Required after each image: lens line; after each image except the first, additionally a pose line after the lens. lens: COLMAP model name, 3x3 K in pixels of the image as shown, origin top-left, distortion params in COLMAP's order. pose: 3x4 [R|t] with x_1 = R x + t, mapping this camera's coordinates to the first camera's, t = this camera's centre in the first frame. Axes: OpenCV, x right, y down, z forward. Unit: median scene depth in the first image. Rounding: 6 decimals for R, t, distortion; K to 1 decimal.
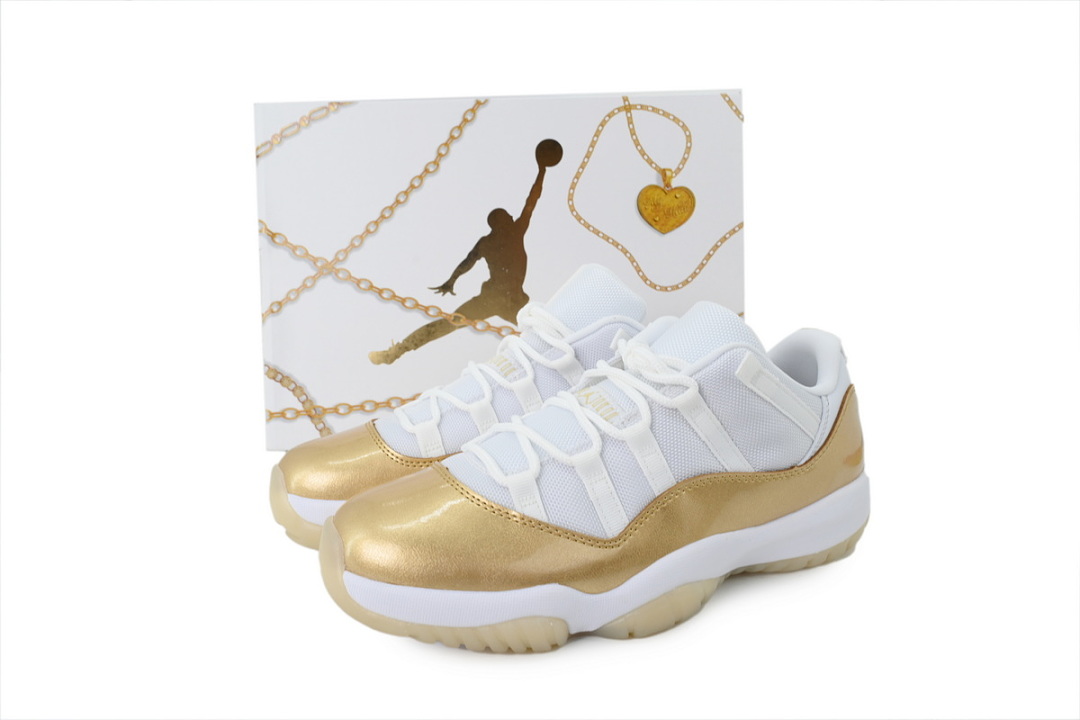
lens RADIAL K [[744.1, 0, 540.4], [0, 744.1, 360.7], [0, 0, 1]] dist [0.008731, -0.002059]
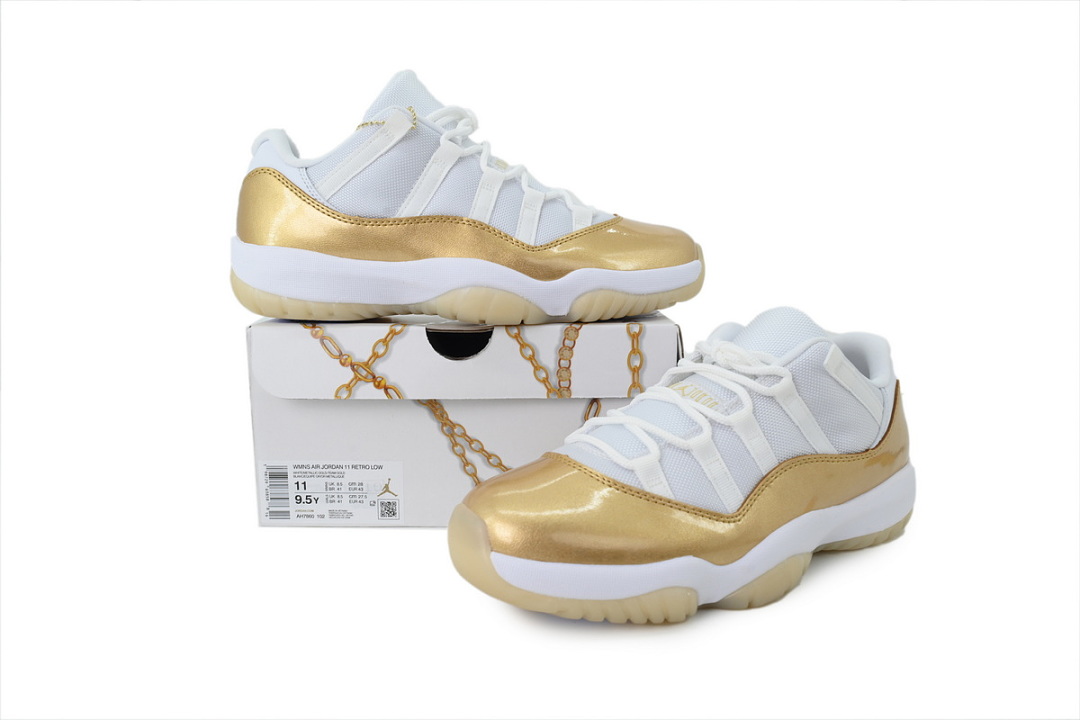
lens RADIAL K [[744.1, 0, 539.7], [0, 744.1, 353.7], [0, 0, 1]] dist [0.008731, -0.002059]
pose [[0.989880, -0.001372, 0.141900, -0.317453], [0.012579, 0.996865, -0.078115, 0.083715], [-0.141348, 0.079110, 0.986794, -0.043631]]
